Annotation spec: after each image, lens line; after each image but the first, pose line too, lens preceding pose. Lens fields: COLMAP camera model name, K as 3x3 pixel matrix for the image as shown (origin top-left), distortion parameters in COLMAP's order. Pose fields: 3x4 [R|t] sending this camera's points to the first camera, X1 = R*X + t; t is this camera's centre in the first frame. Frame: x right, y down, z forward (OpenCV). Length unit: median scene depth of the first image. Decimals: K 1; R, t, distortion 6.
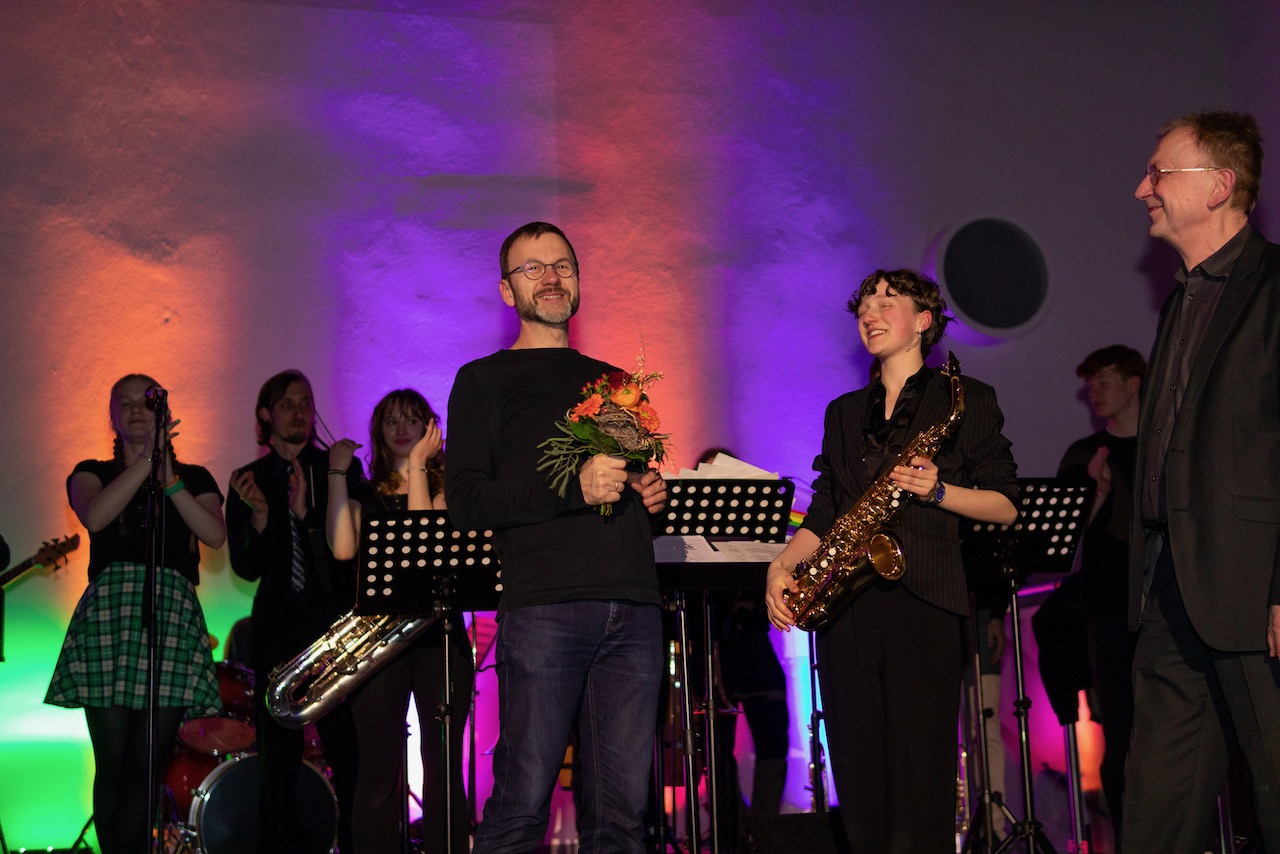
lens RADIAL K [[1771.1, 0, 639.5], [0, 1771.1, 428.7], [0, 0, 1]] dist [0.003816, 0.000000]
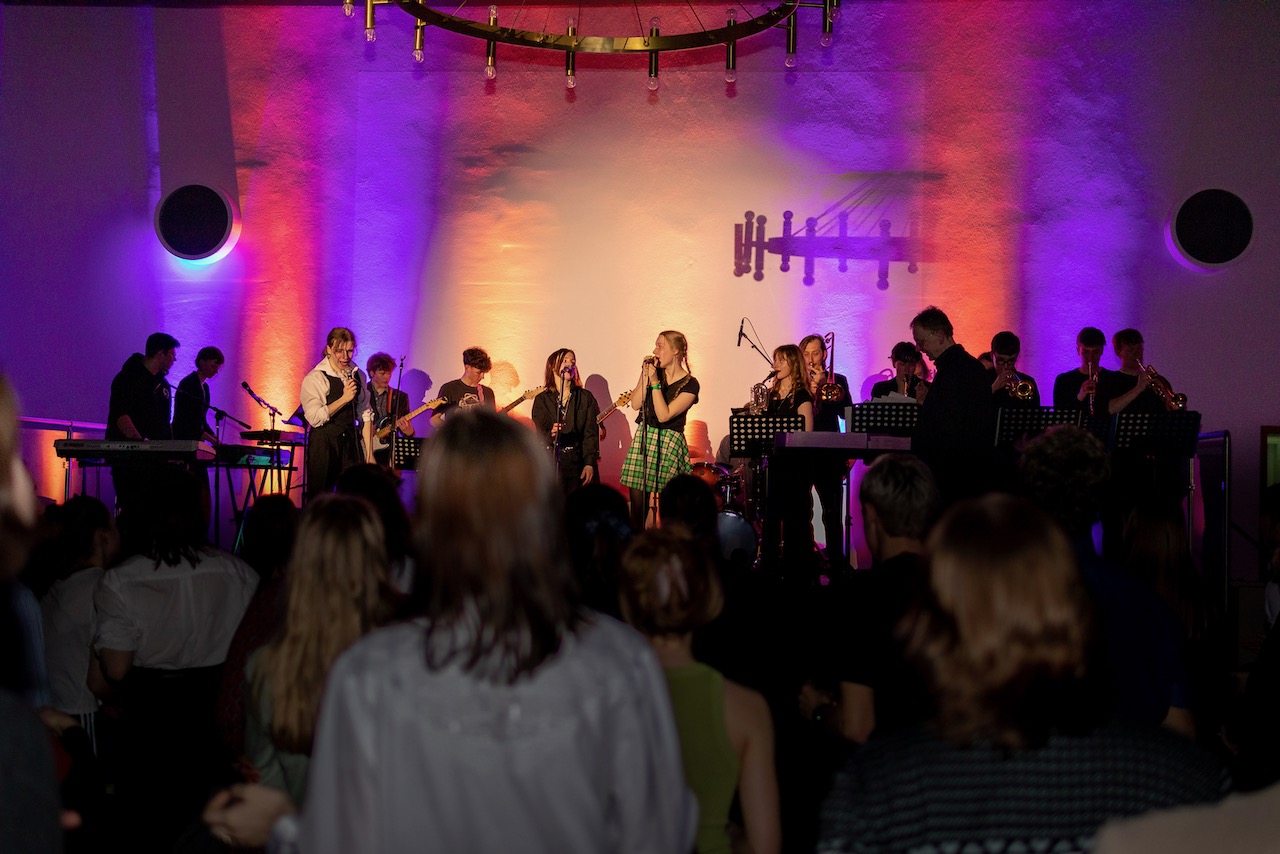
lens RADIAL K [[1771.1, 0, 640.1], [0, 1771.1, 426.0], [0, 0, 1]] dist [0.003816, 0.000000]
pose [[0.936978, 0.042250, -0.346823, 0.301034], [0.007173, 0.990126, 0.139995, -0.147534], [0.349313, -0.133660, 0.927424, -0.669394]]
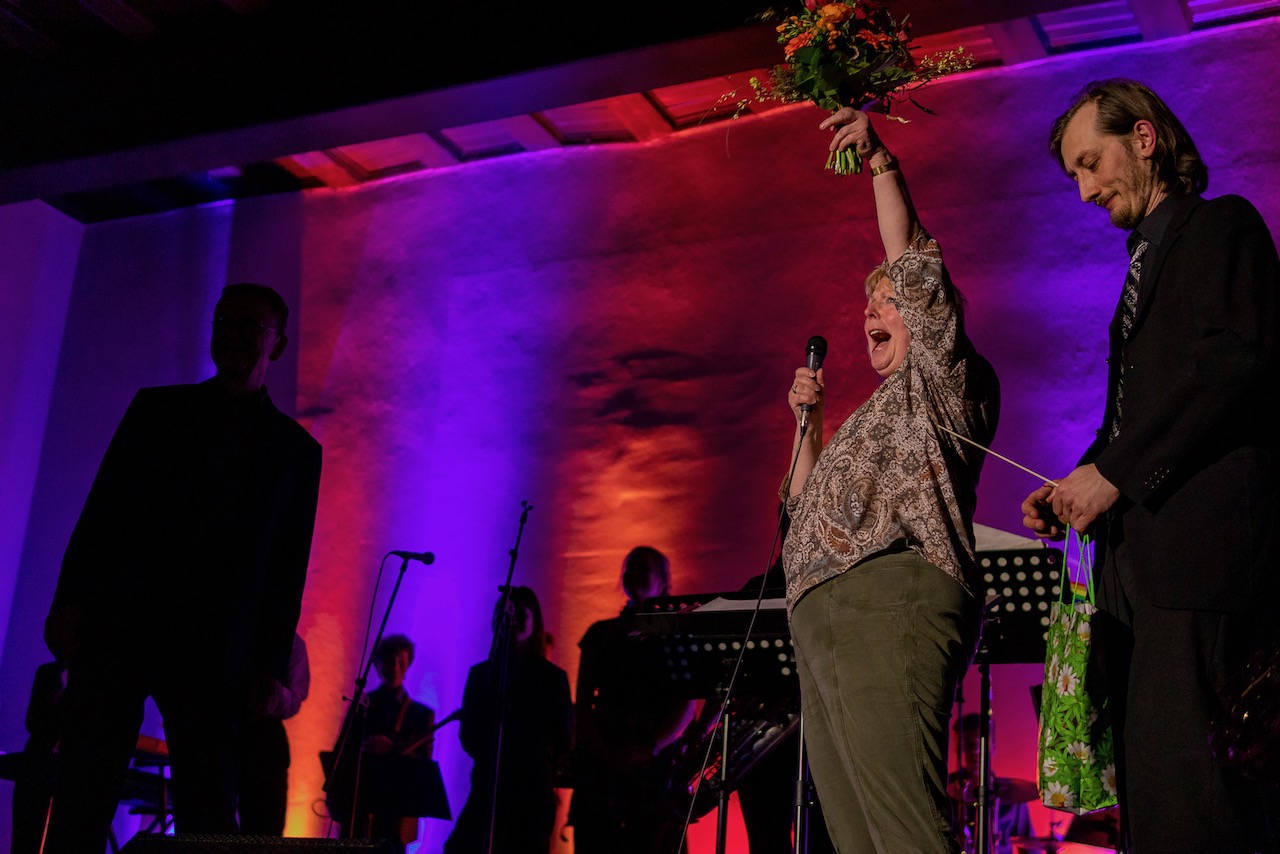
lens RADIAL K [[1771.1, 0, 638.9], [0, 1771.1, 427.4], [0, 0, 1]] dist [0.003816, 0.000000]
pose [[0.745158, -0.126424, -0.654795, 0.317645], [0.017352, 0.985210, -0.170473, 0.071732], [0.666662, 0.115668, 0.736331, 0.098234]]
